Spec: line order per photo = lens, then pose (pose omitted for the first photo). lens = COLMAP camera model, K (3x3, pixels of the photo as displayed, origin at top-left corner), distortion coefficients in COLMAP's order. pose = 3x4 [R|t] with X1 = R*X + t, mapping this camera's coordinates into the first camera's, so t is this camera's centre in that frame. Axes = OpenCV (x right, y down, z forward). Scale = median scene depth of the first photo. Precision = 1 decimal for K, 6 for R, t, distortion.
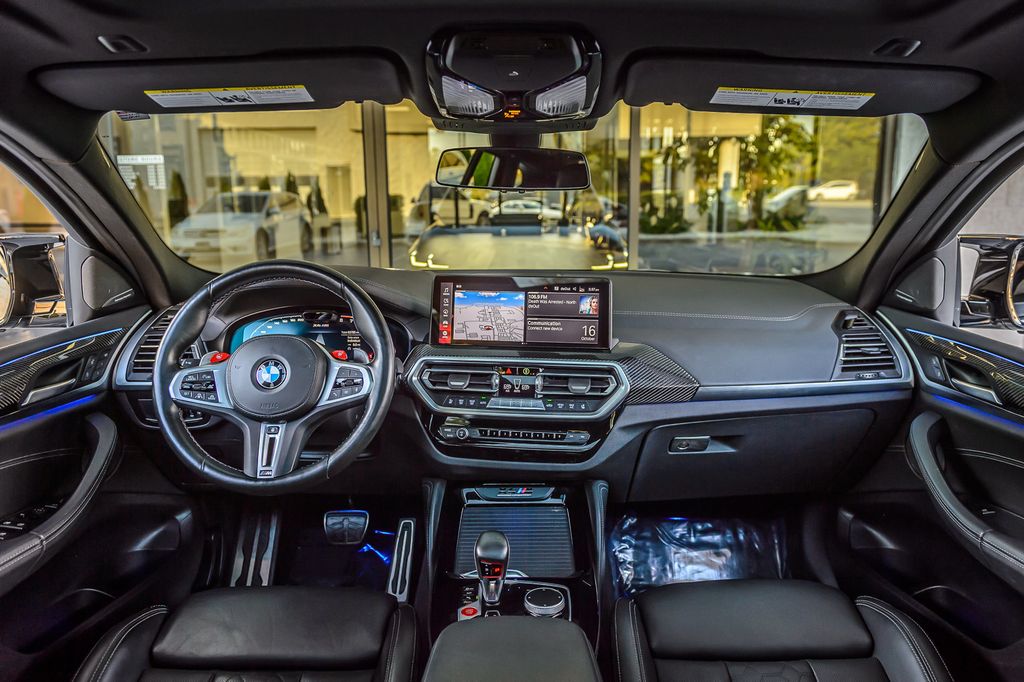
lens RADIAL K [[706.3, 0, 526.8], [0, 706.3, 334.7], [0, 0, 1]] dist [0.000407, -0.000387]
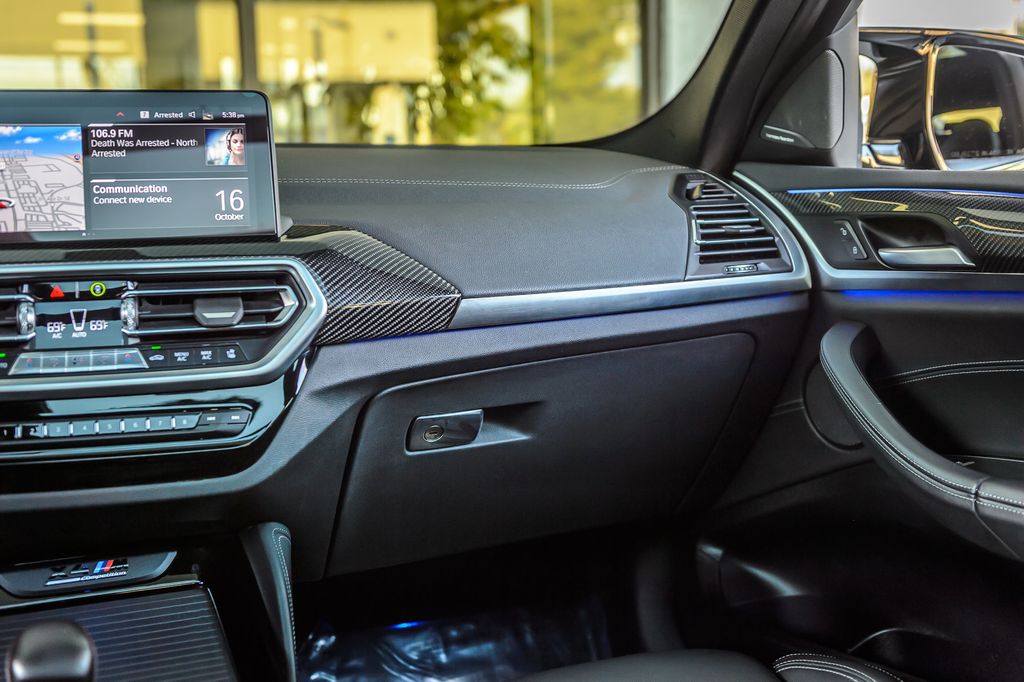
lens RADIAL K [[1207.6, 0, 512.0], [0, 1207.6, 341.0], [0, 0, 1]] dist [0.012336, -0.004007]
pose [[0.931089, -0.066000, 0.358771, -0.033689], [0.090286, 0.994591, -0.051347, 0.146974], [-0.353442, 0.080201, 0.932012, 0.176080]]
